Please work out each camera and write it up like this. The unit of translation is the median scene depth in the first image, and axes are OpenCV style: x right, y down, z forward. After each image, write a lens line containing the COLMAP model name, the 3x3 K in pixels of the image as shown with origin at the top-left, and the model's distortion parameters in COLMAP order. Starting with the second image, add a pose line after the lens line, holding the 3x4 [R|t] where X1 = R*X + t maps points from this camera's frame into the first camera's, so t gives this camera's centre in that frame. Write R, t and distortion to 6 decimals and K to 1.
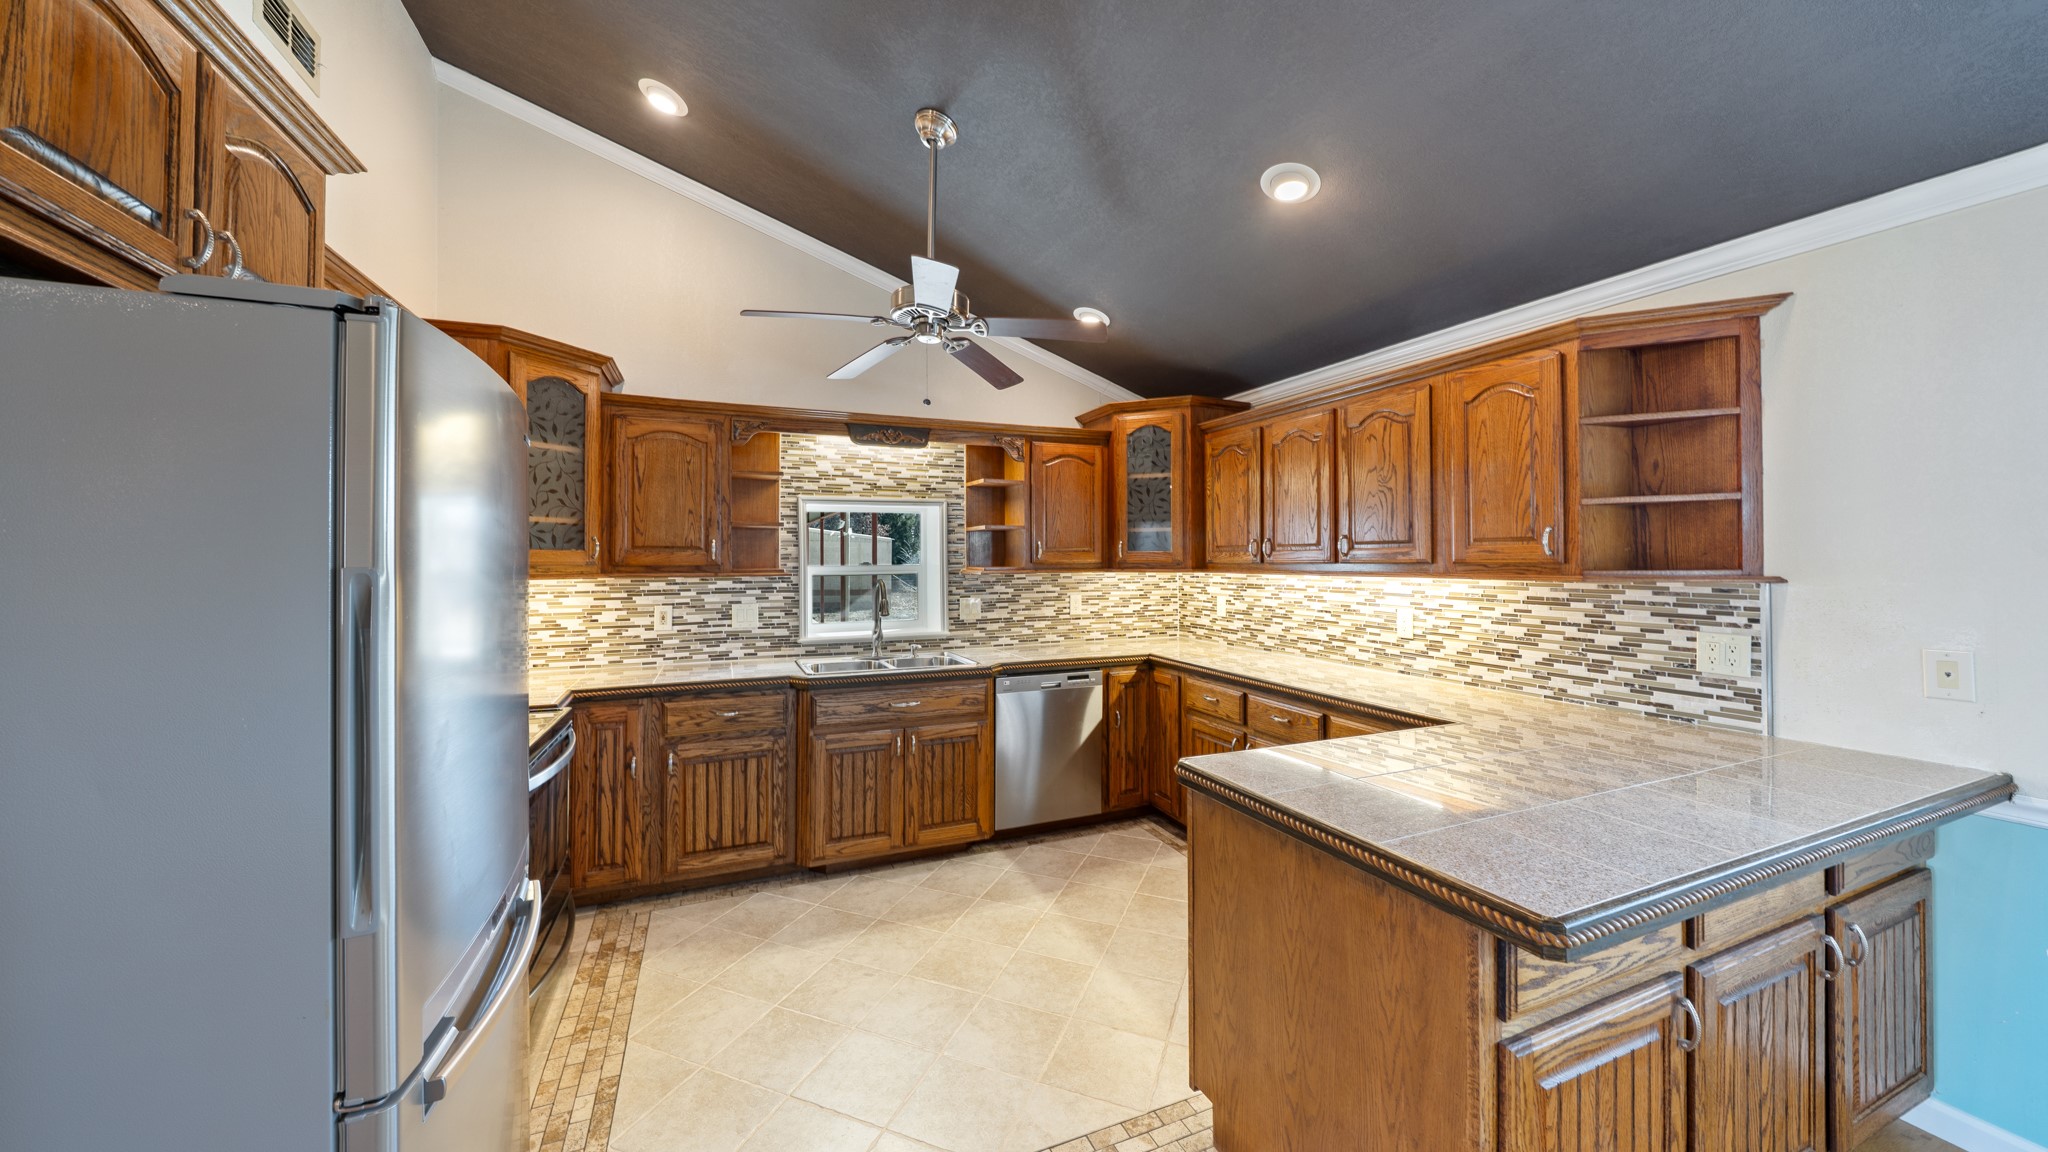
lens RADIAL K [[711.1, 0, 1022.8], [0, 711.1, 557.8], [0, 0, 1]] dist [-0.003680, -0.000287]
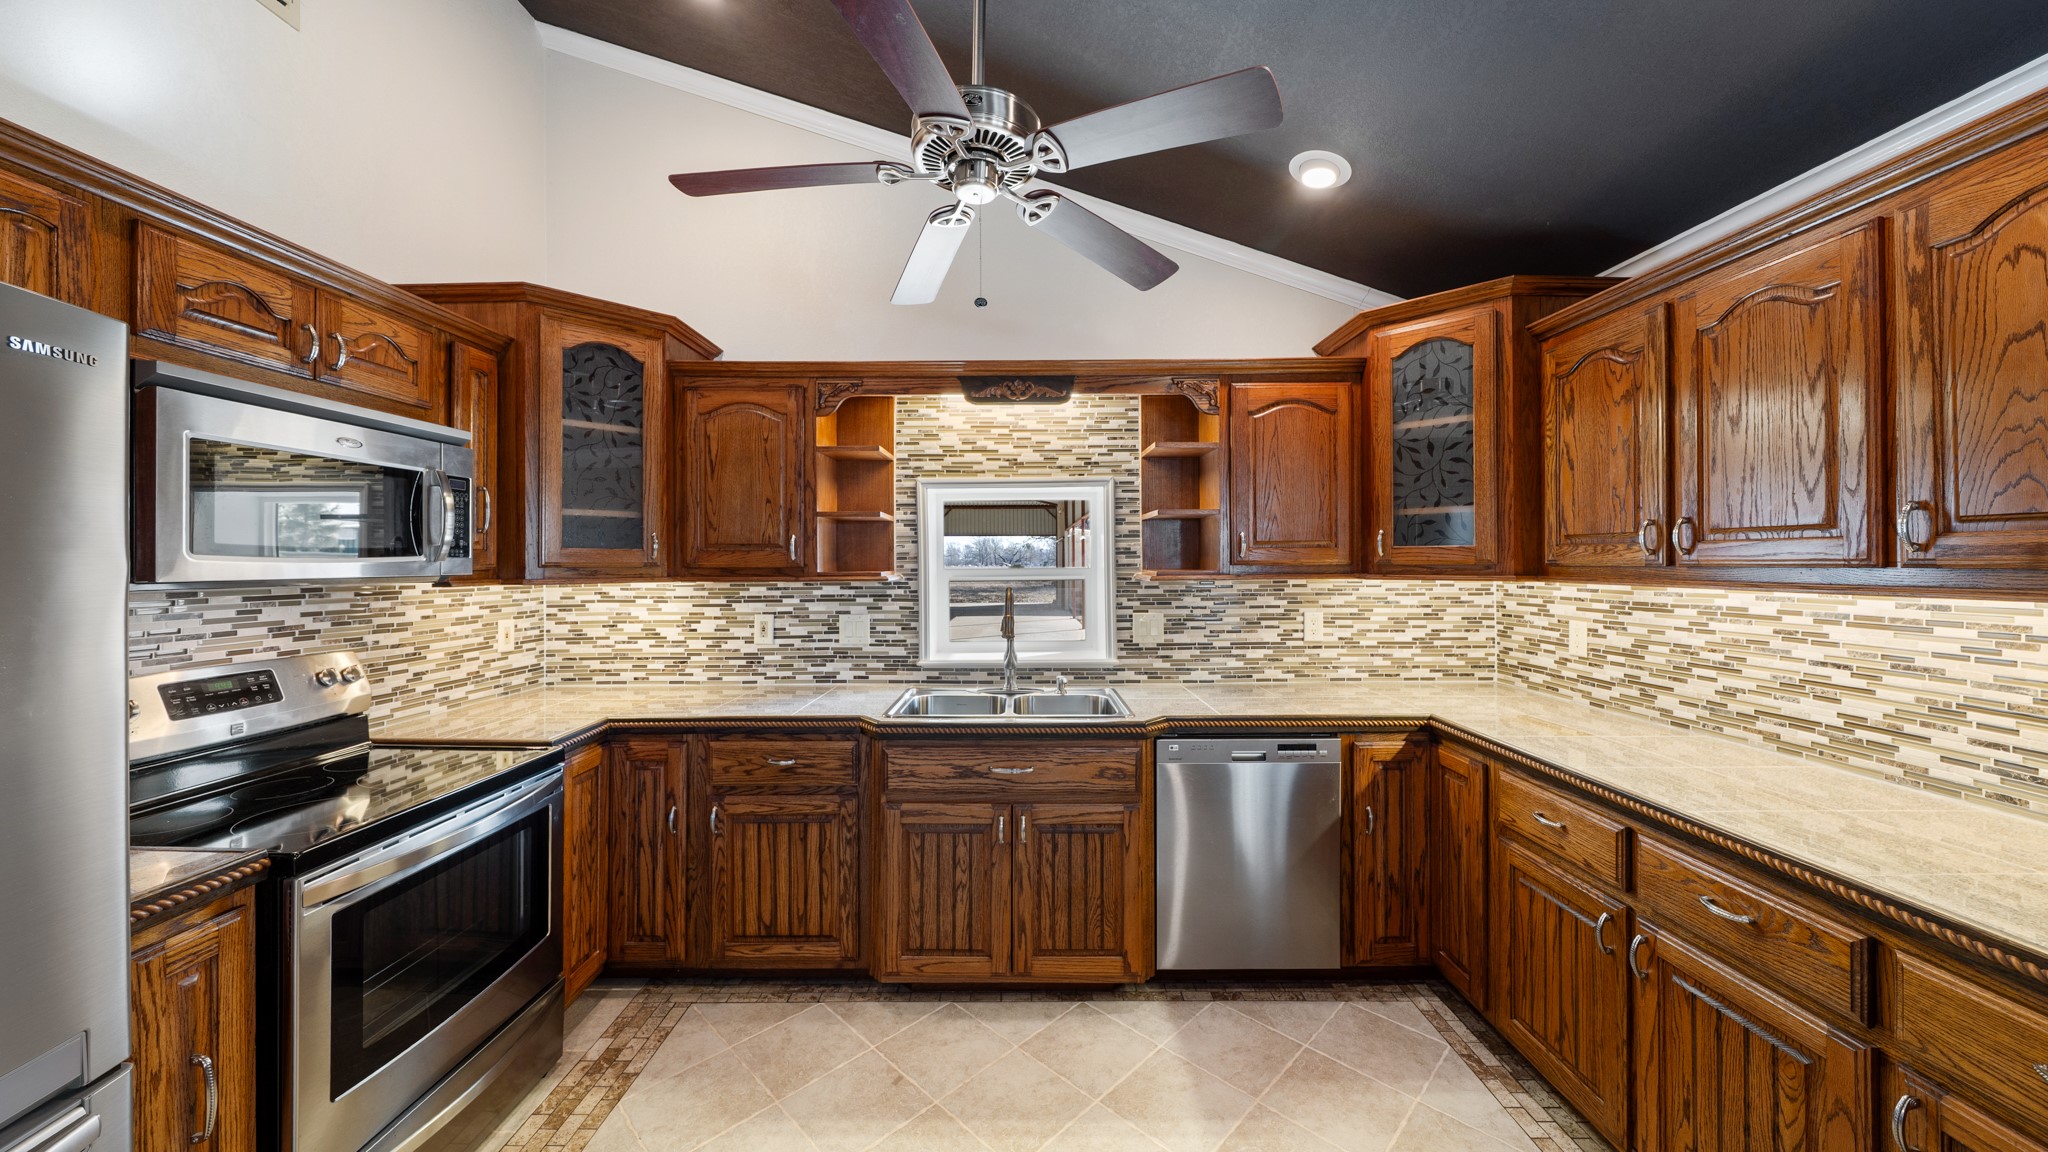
lens RADIAL K [[711.1, 0, 1022.8], [0, 711.1, 557.8], [0, 0, 1]] dist [-0.003680, -0.000287]
pose [[0.920426, -0.001841, -0.390913, 0.105353], [0.002128, 0.999998, 0.000300, 0.000333], [0.390911, -0.001108, 0.920428, 0.343457]]
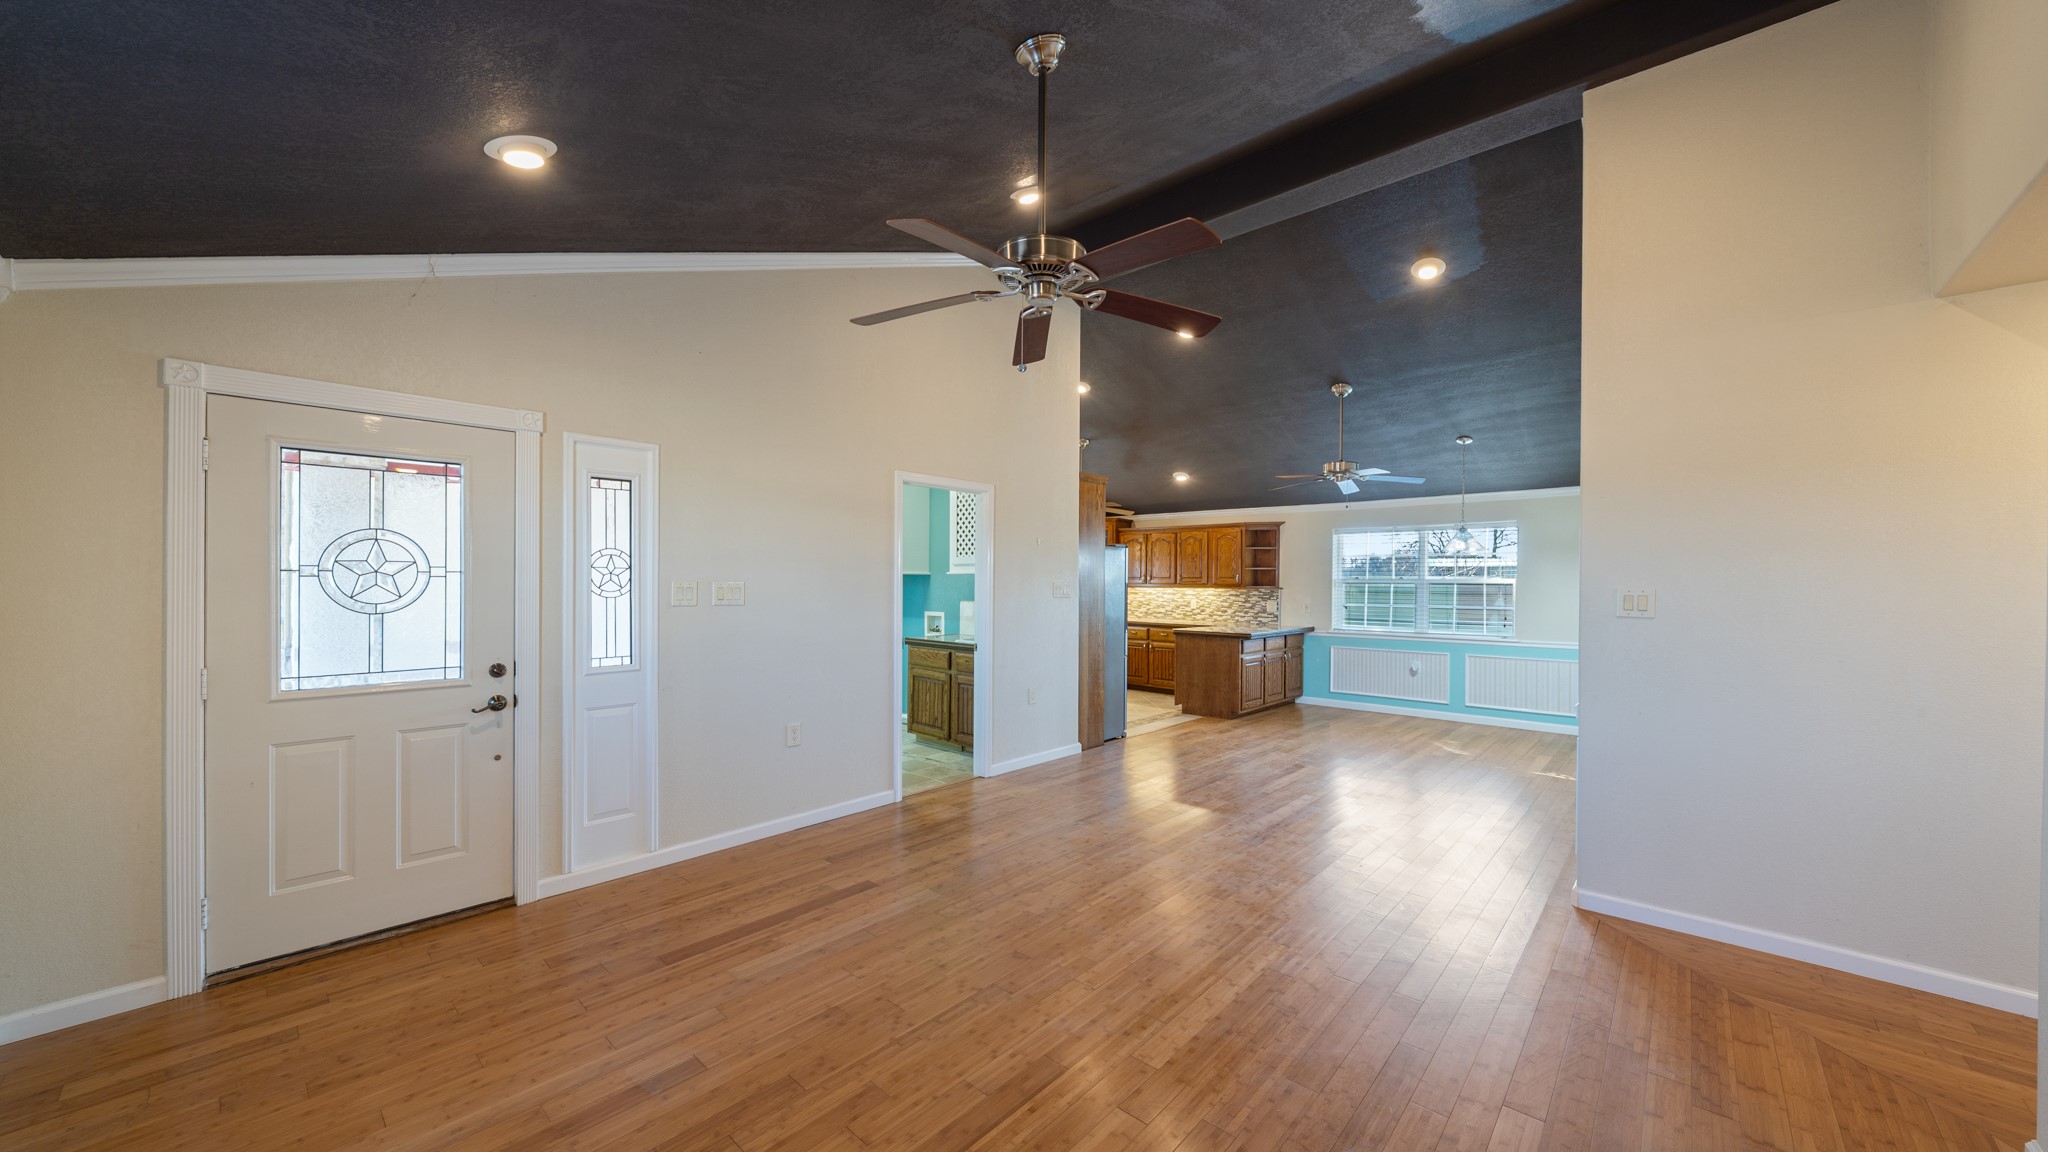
lens RADIAL K [[726.6, 0, 1027.4], [0, 726.6, 584.9], [0, 0, 1]] dist [-0.001412, -0.000159]
pose [[0.905802, 0.007456, 0.423635, -1.279087], [-0.010173, 0.999940, 0.004151, 0.003877], [-0.423578, -0.008070, 0.905824, -1.362238]]
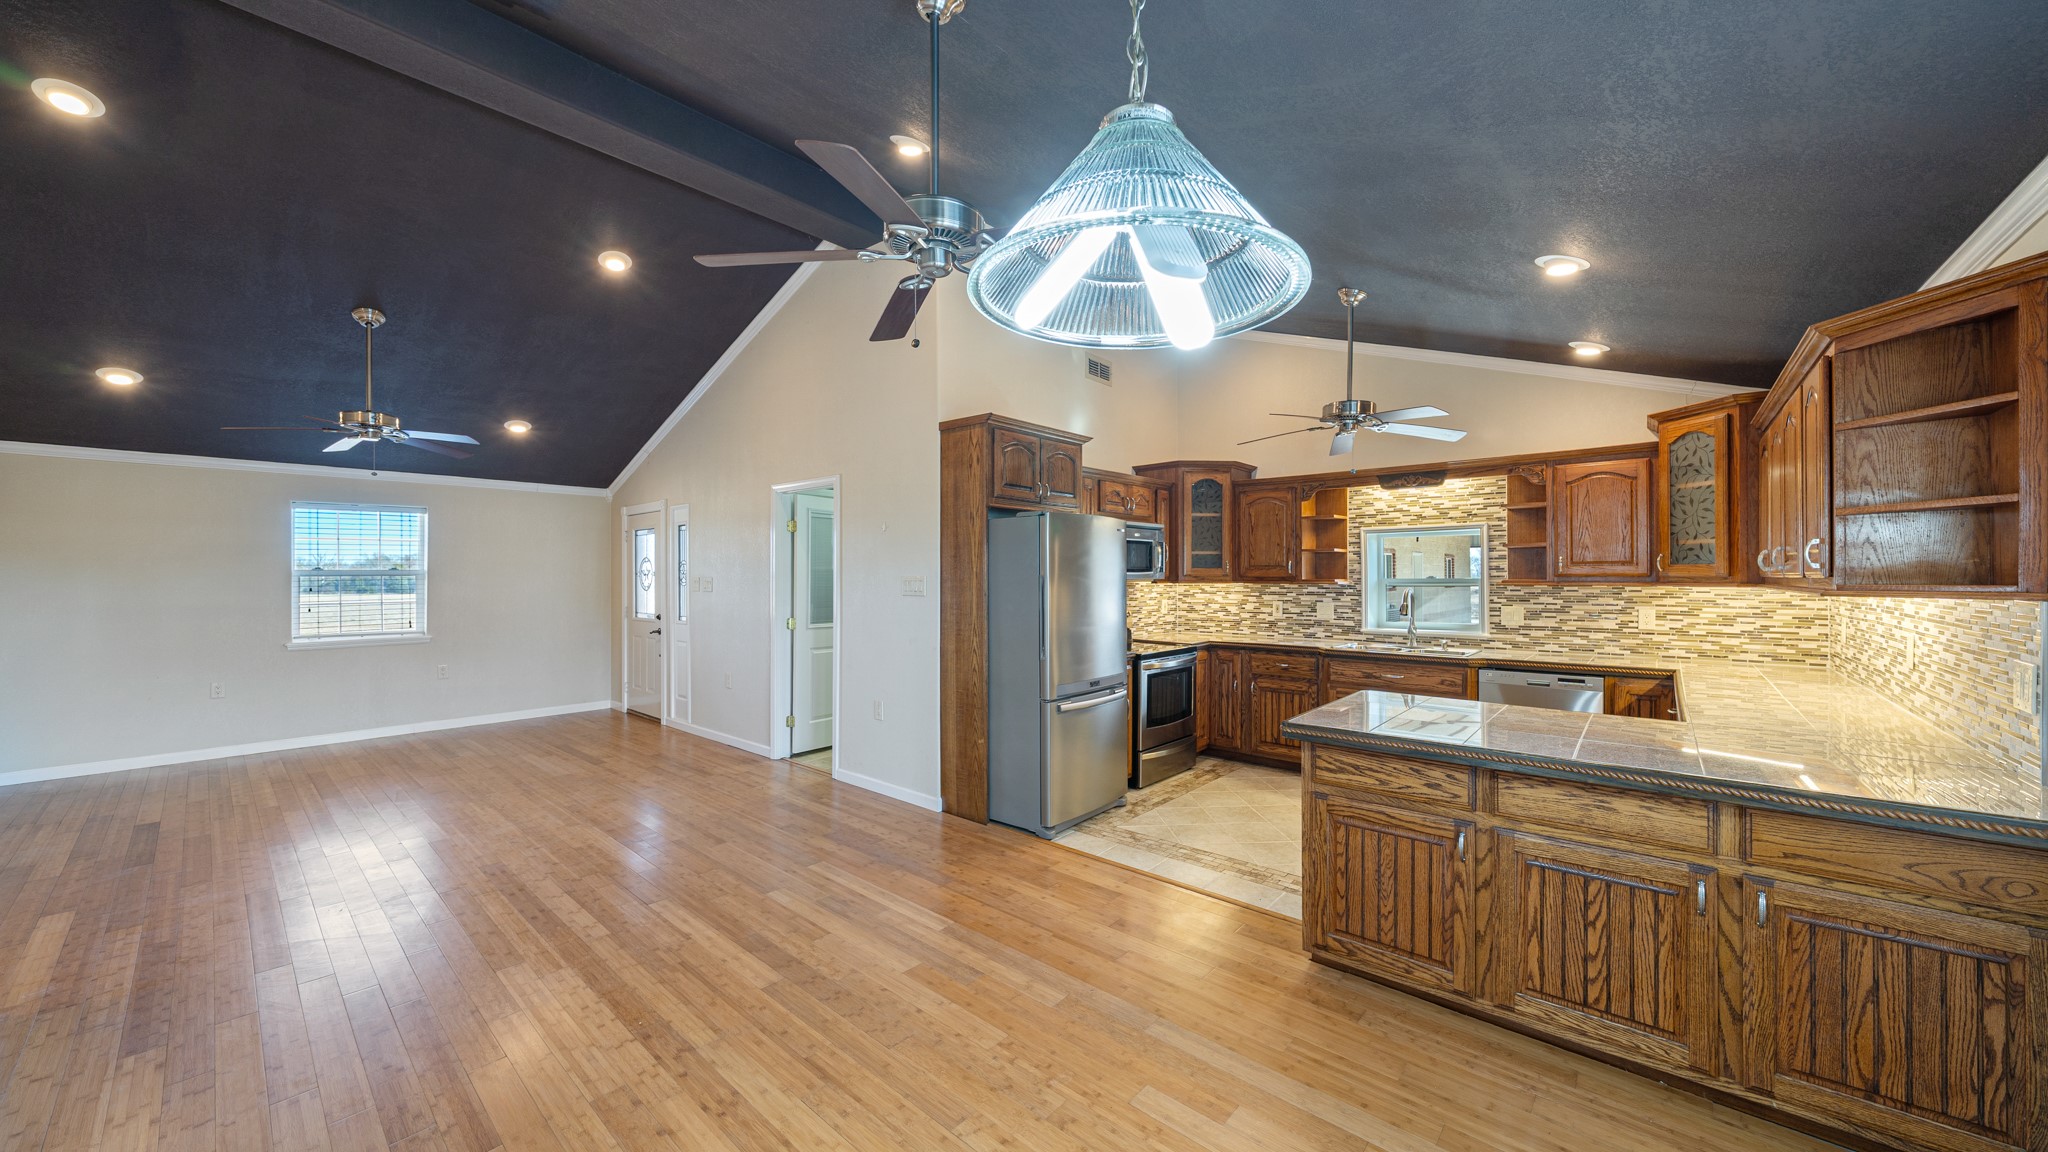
lens RADIAL K [[731.8, 0, 1025.0], [0, 731.8, 572.3], [0, 0, 1]] dist [-0.003491, -0.000155]
pose [[0.435538, -0.001335, -0.900169, 0.758115], [0.002121, 0.999998, -0.000457, 0.000011], [0.900168, -0.001710, 0.435540, -0.260637]]
